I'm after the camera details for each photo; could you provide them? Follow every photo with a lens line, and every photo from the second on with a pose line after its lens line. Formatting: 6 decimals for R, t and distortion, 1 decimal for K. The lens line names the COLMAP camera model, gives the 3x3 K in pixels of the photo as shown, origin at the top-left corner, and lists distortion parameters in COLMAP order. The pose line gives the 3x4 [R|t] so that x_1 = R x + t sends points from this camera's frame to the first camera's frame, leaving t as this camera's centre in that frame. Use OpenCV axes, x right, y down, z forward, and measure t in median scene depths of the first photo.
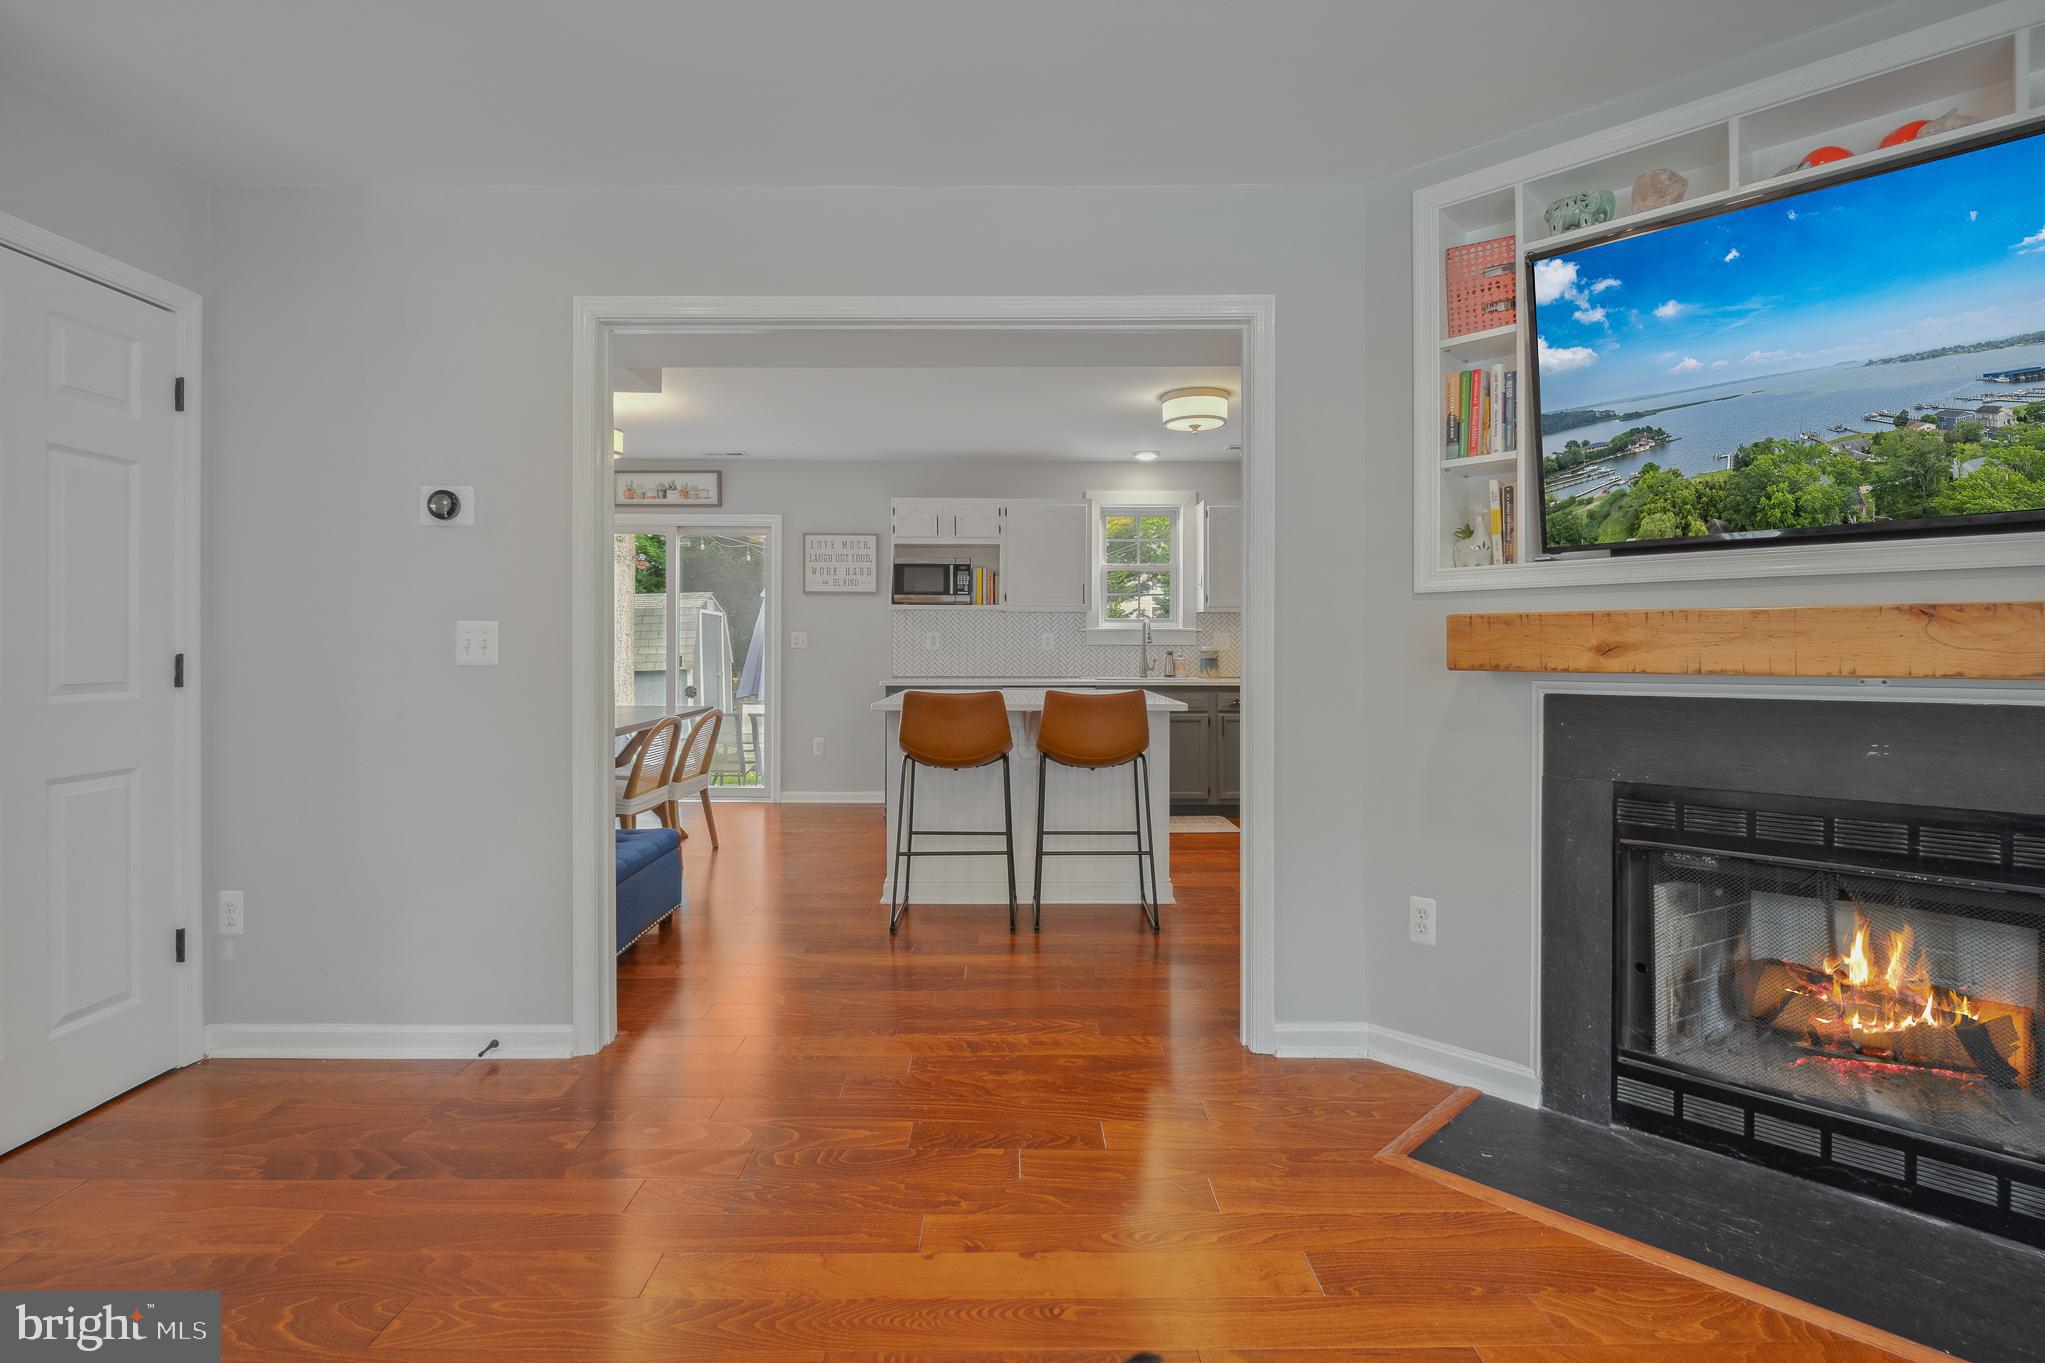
lens RADIAL K [[971.2, 0, 1016.9], [0, 971.2, 649.3], [0, 0, 1]] dist [0.001181, -0.000568]
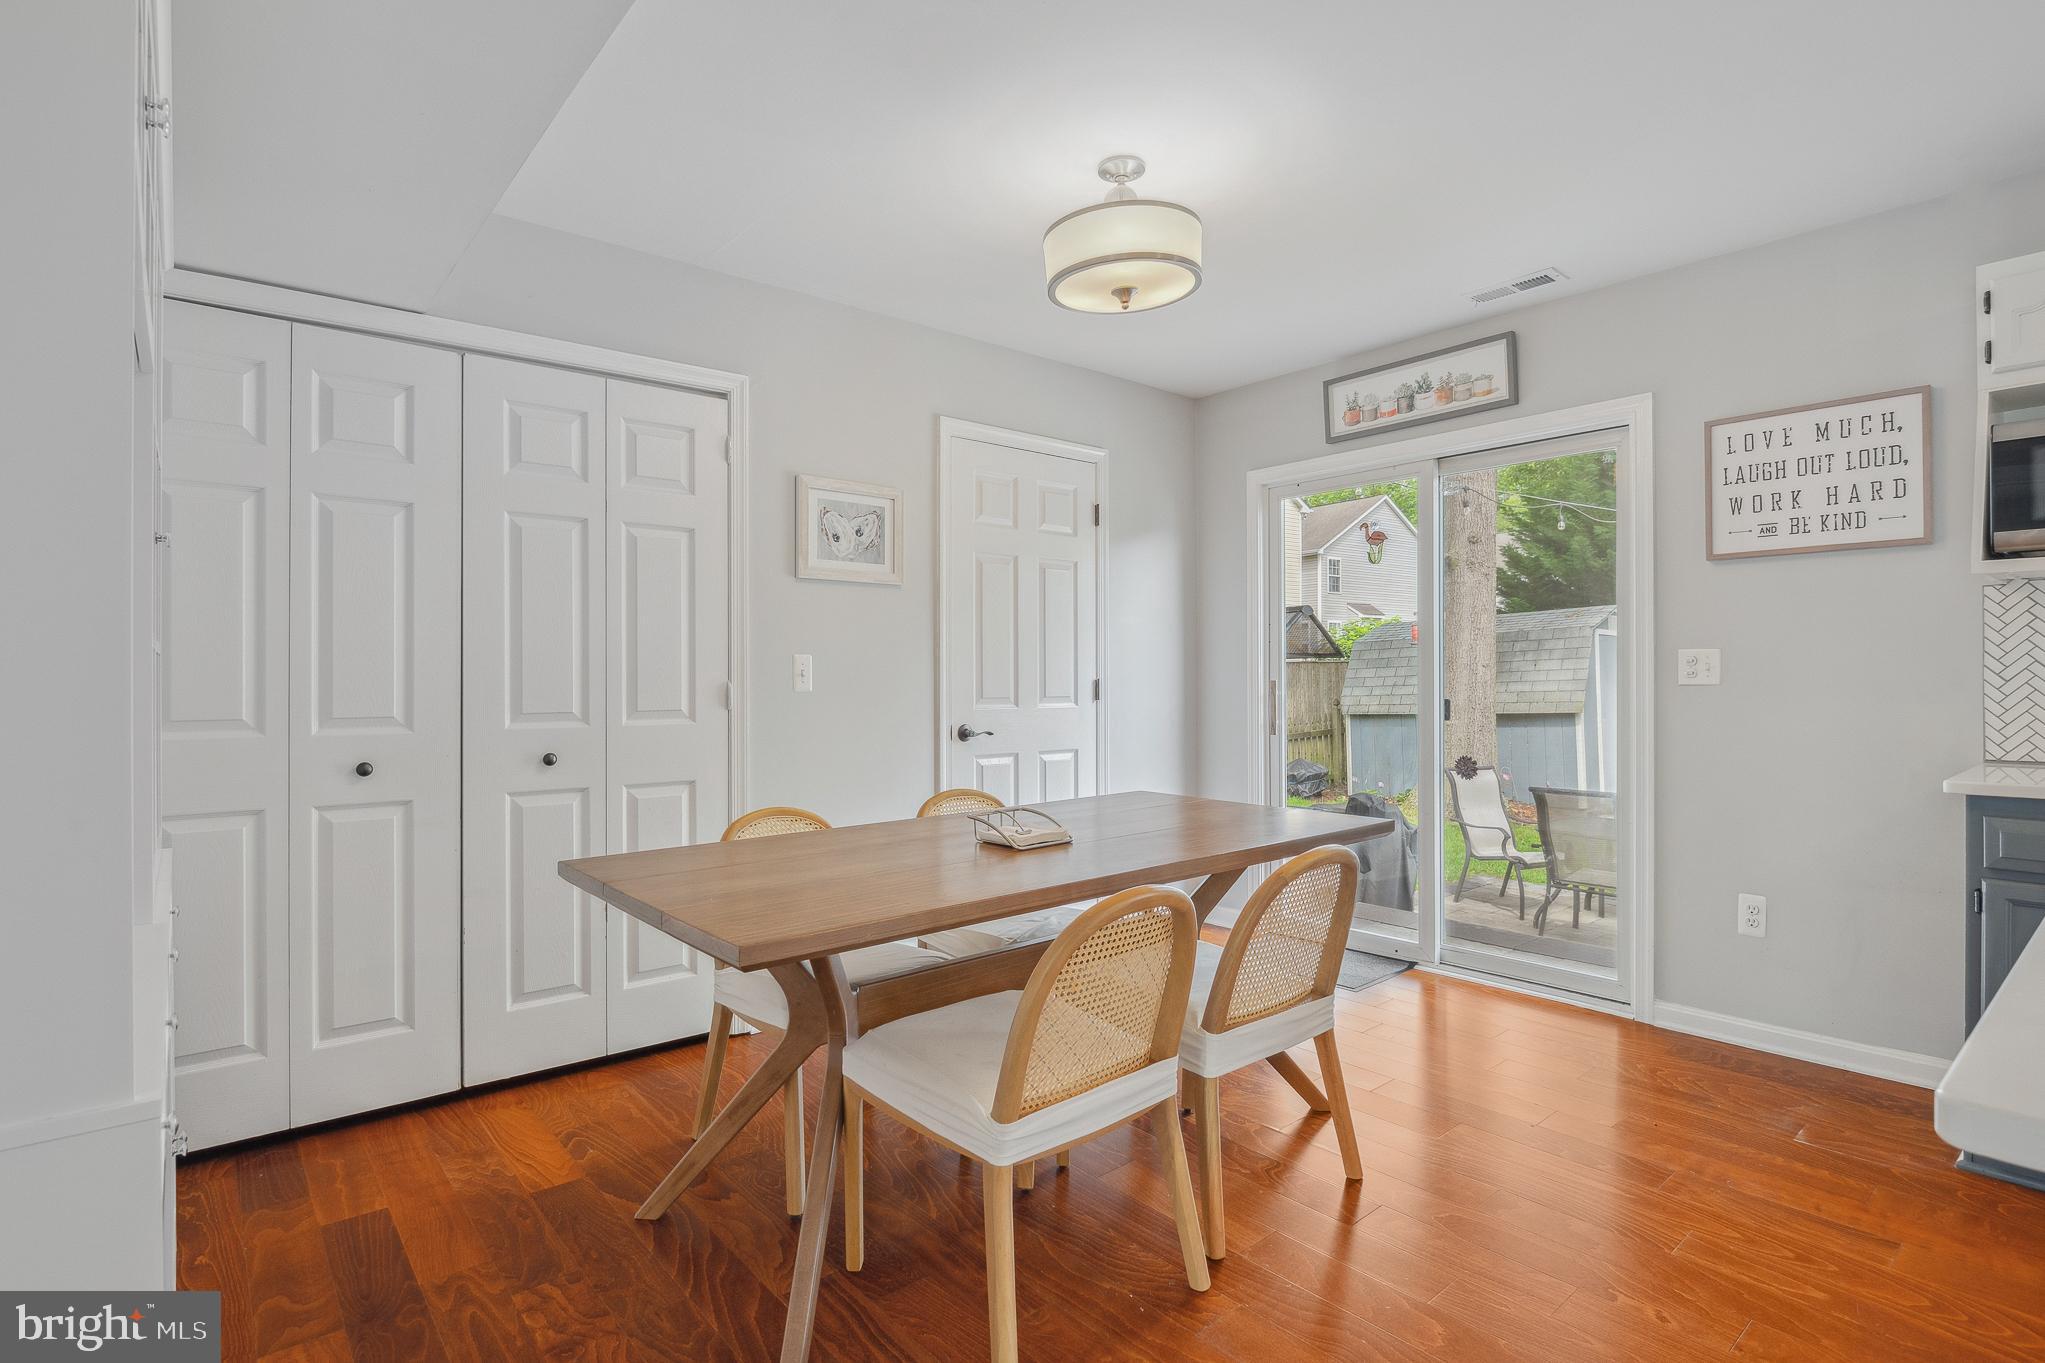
lens RADIAL K [[1001.4, 0, 1012.5], [0, 1001.4, 678.6], [0, 0, 1]] dist [-0.018164, -0.001570]
pose [[0.632856, -0.007539, -0.774233, -0.080178], [0.003592, 0.999970, -0.006801, -0.002341], [0.774261, 0.001523, 0.632864, 0.524527]]
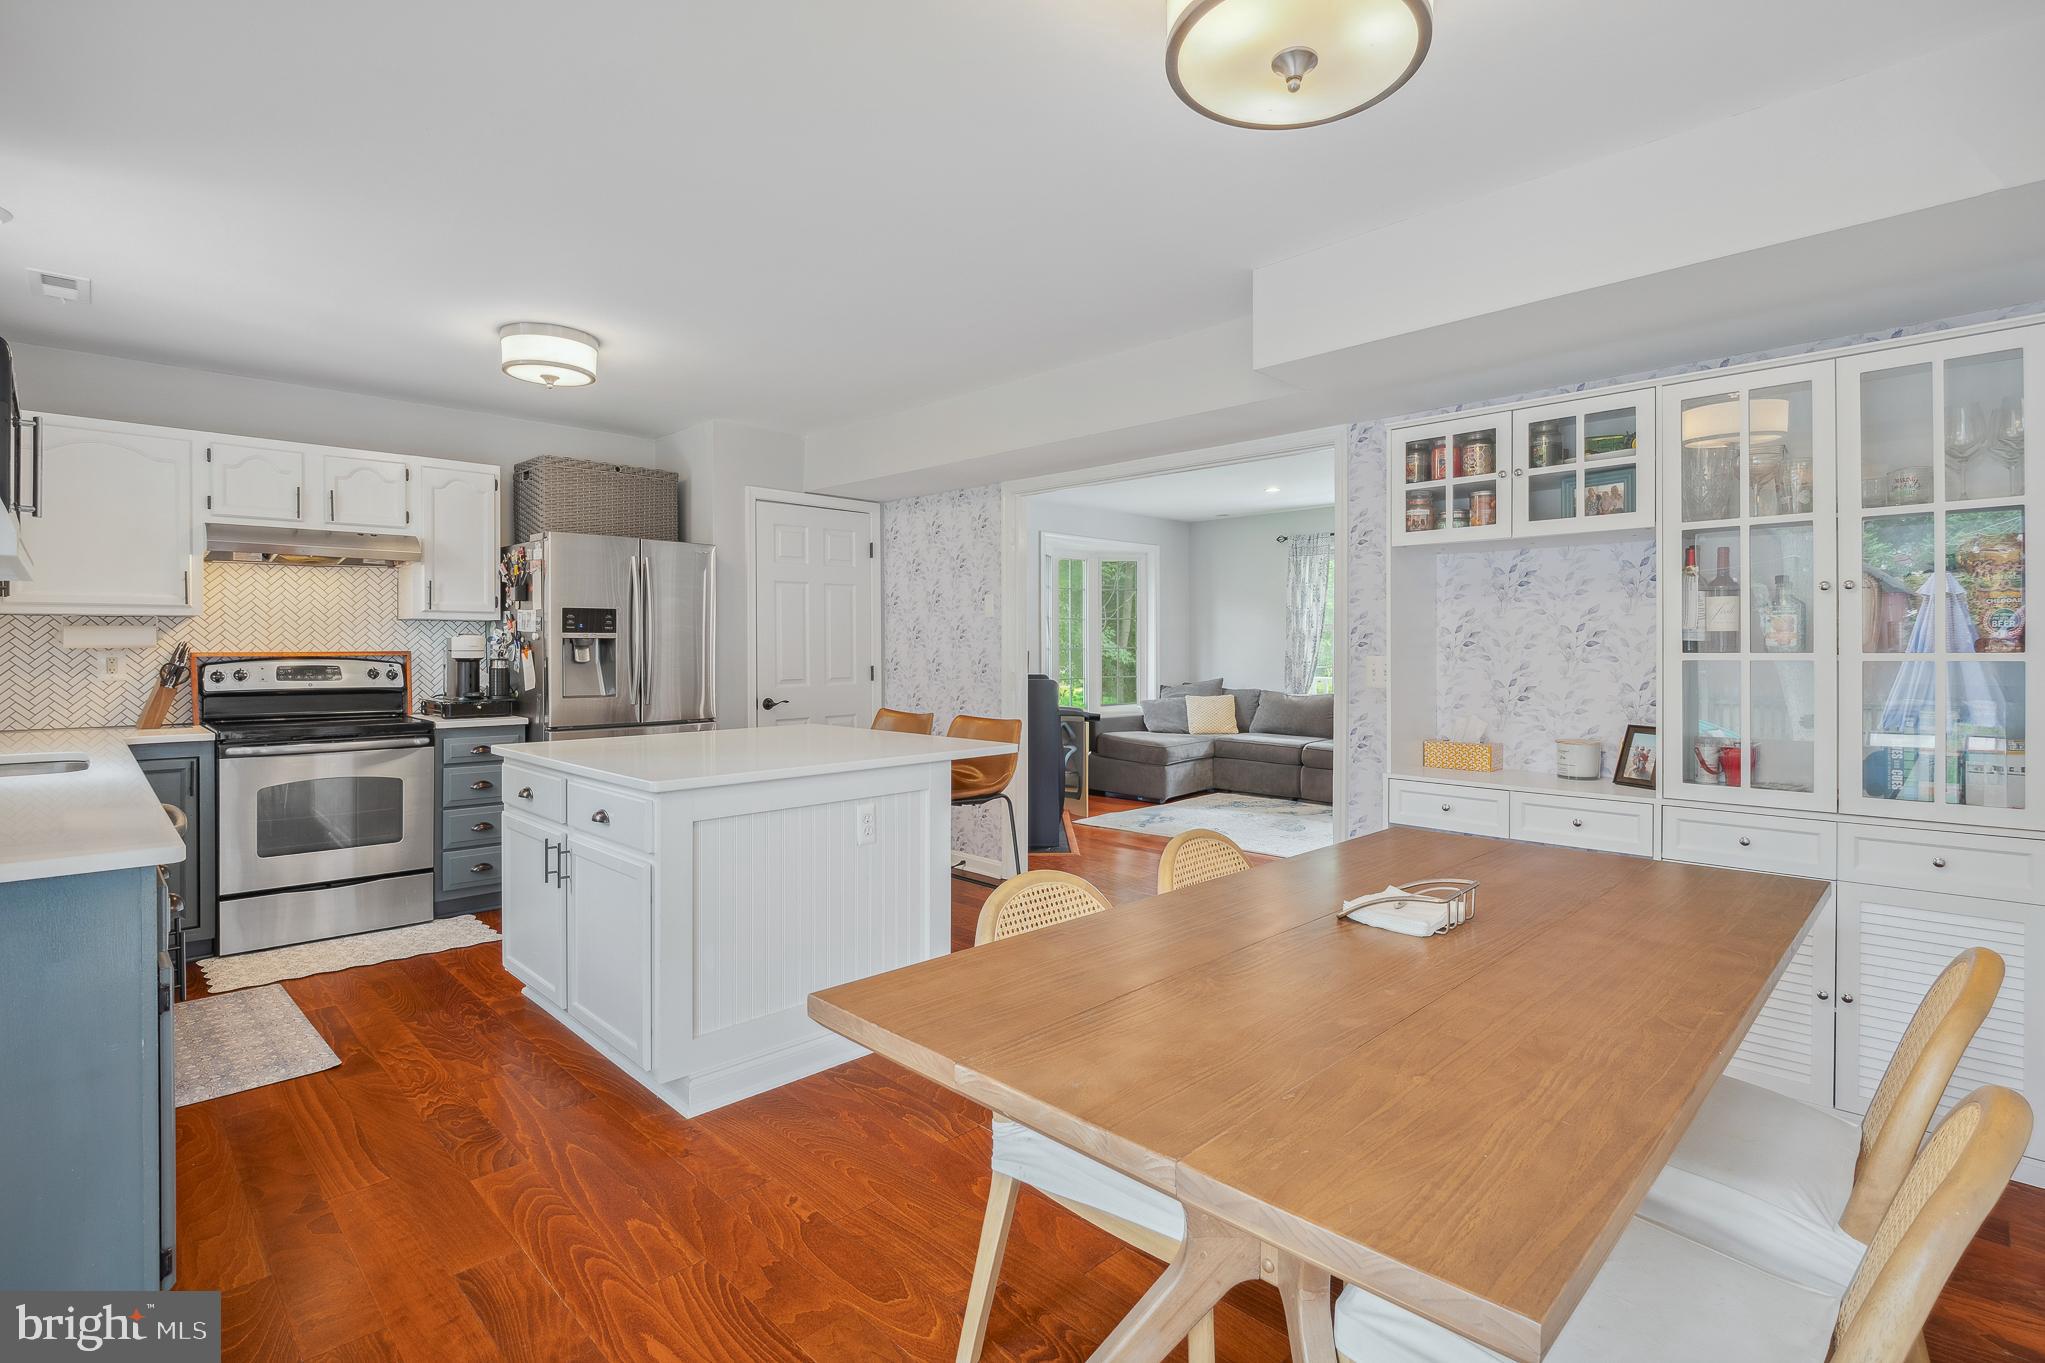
lens RADIAL K [[957.8, 0, 1021.3], [0, 957.8, 652.2], [0, 0, 1]] dist [-0.001203, -0.012343]
pose [[-0.703755, -0.002639, 0.710438, -0.480678], [0.003554, 0.999968, 0.007234, -0.019310], [-0.710434, 0.007616, -0.703722, 1.026762]]
